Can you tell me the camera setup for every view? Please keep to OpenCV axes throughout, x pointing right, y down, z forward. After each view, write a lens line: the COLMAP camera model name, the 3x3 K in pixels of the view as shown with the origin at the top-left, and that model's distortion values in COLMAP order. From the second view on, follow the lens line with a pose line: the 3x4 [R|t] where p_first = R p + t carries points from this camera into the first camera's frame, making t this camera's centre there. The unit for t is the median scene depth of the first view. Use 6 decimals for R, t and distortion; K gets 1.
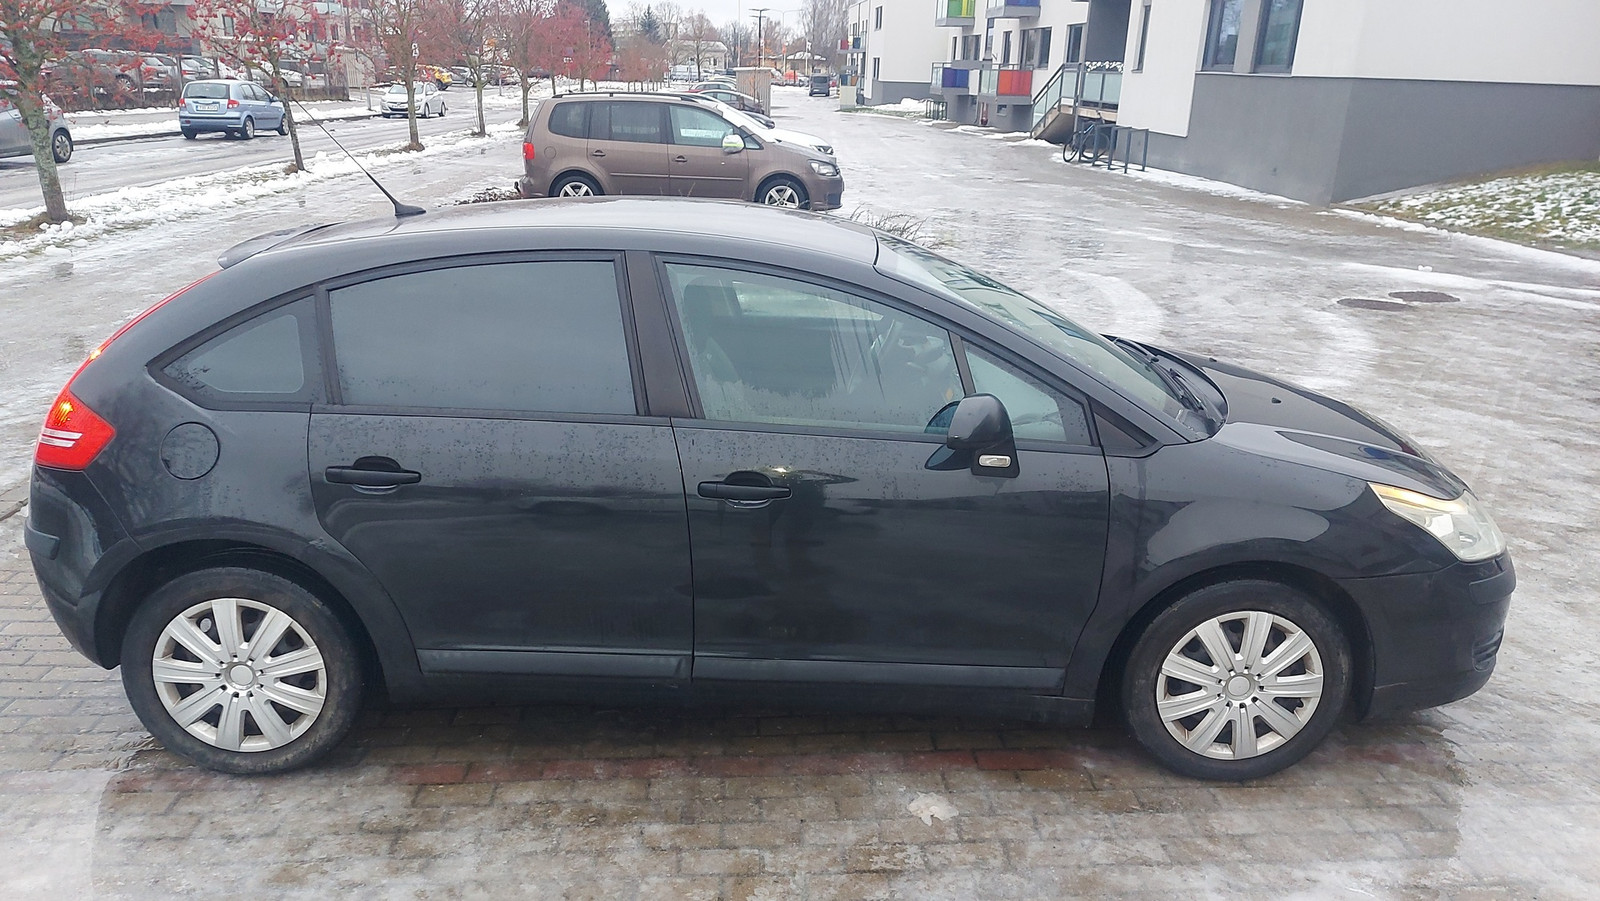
lens RADIAL K [[1145.7, 0, 797.0], [0, 1145.7, 456.9], [0, 0, 1]] dist [0.045566, -0.020047]
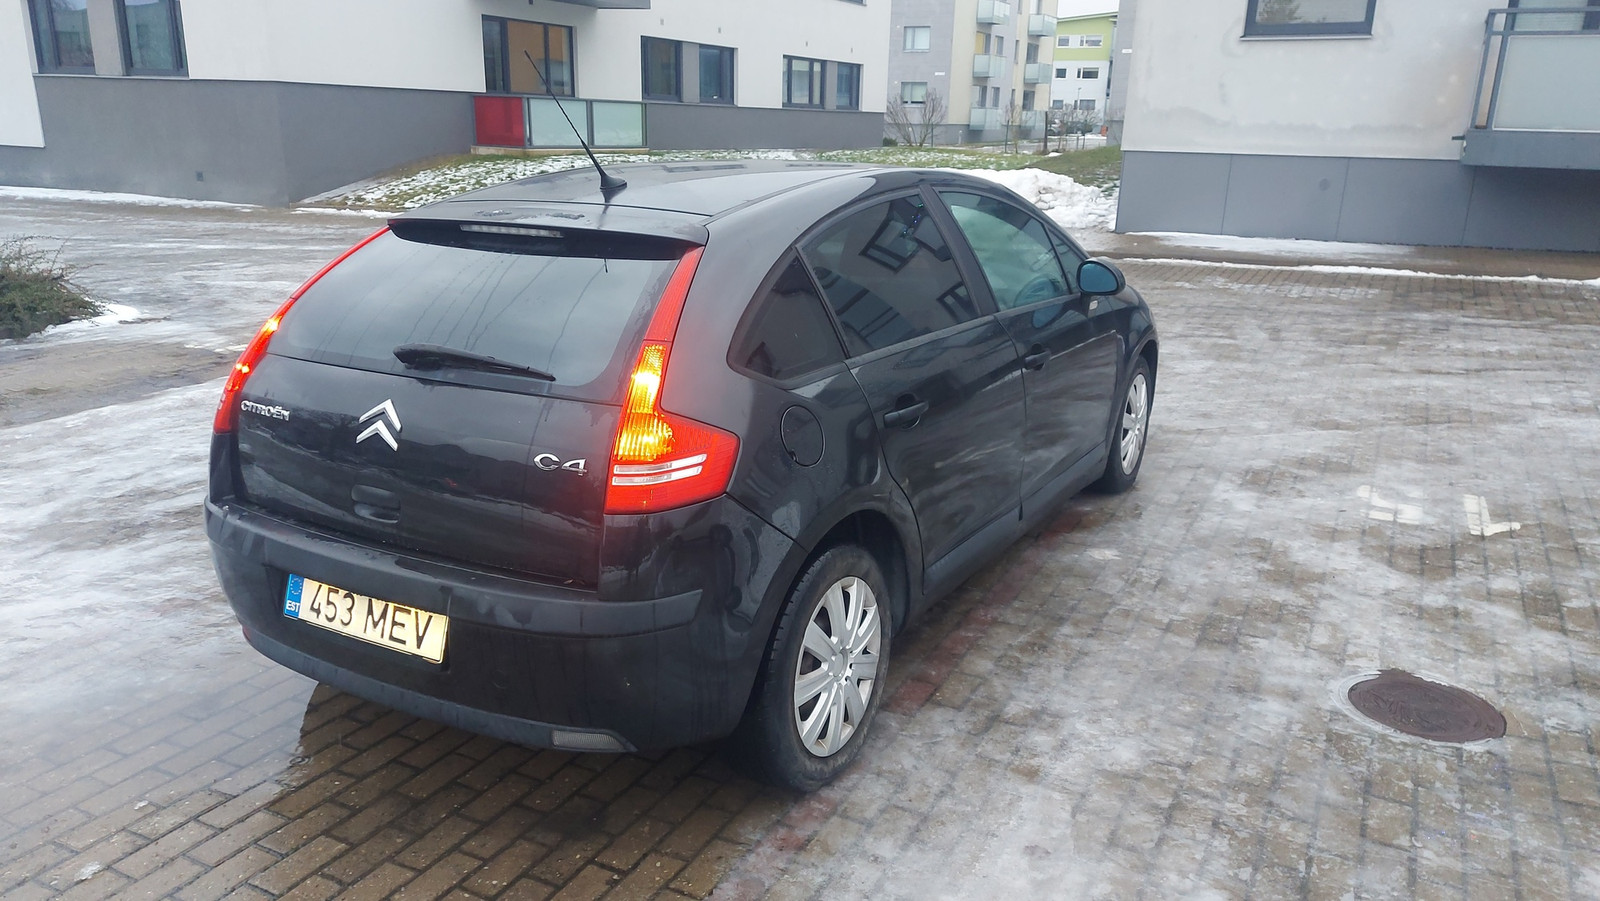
lens RADIAL K [[1145.7, 0, 806.0], [0, 1145.7, 457.0], [0, 0, 1]] dist [0.045566, -0.020047]
pose [[0.514388, -0.263130, 0.816191, -0.255785], [0.272401, 0.952605, 0.135432, -0.022308], [-0.813144, 0.152666, 0.561685, 0.100181]]
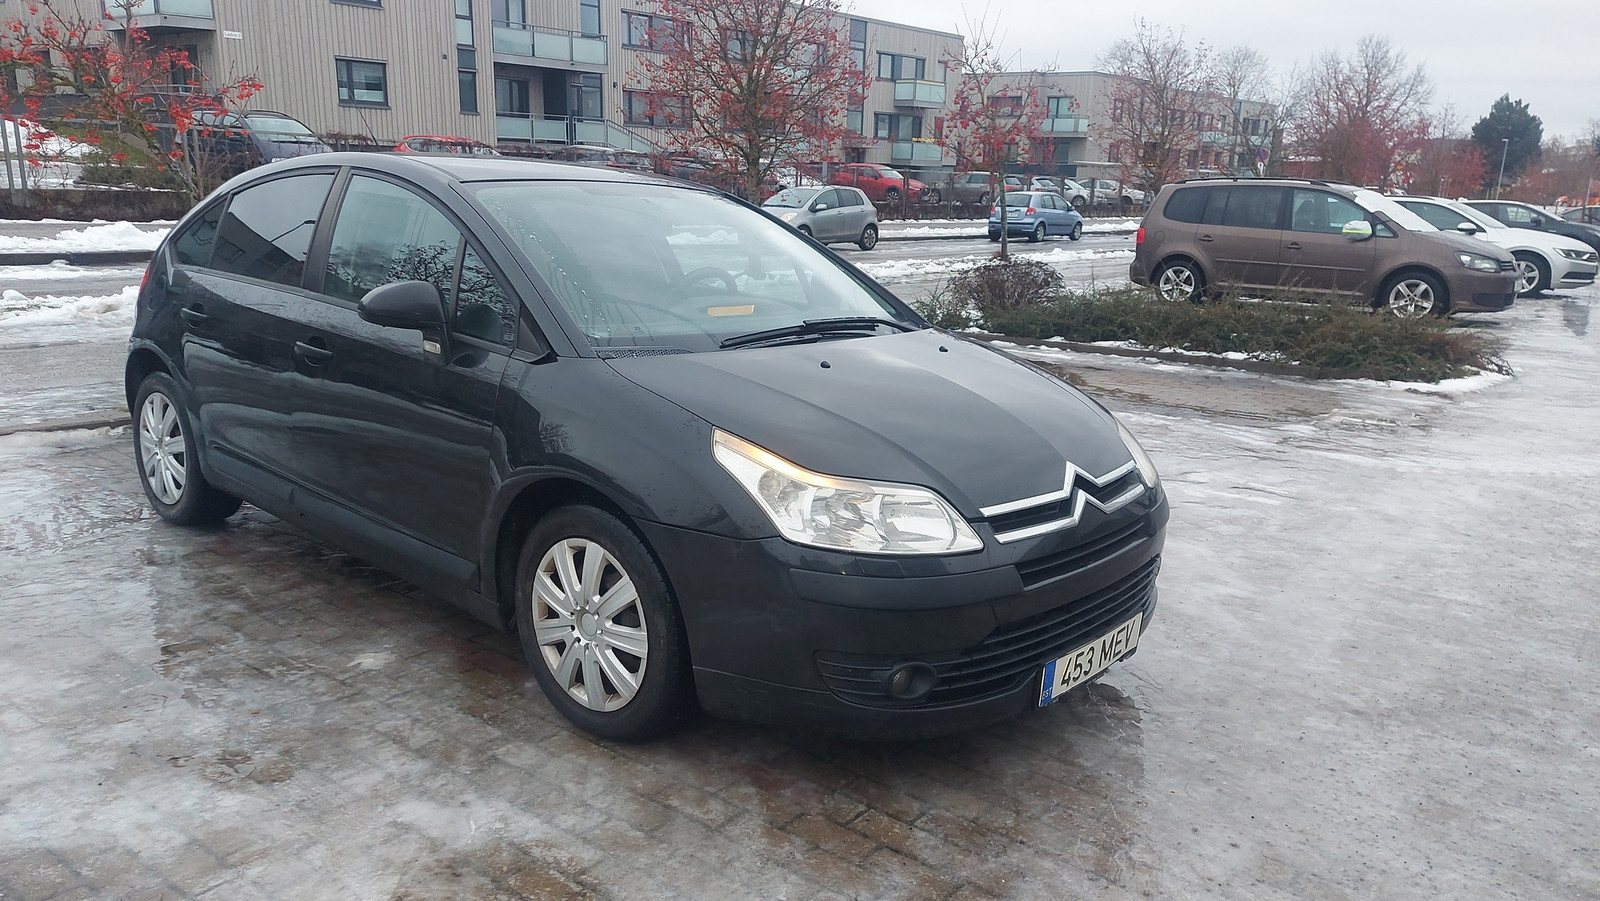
lens RADIAL K [[1145.7, 0, 794.4], [0, 1145.7, 449.2], [0, 0, 1]] dist [0.045566, -0.020047]
pose [[0.737955, 0.145297, -0.659023, 0.233903], [-0.217528, 0.975639, -0.028479, 0.010885], [0.638830, 0.164372, 0.751583, 0.082814]]
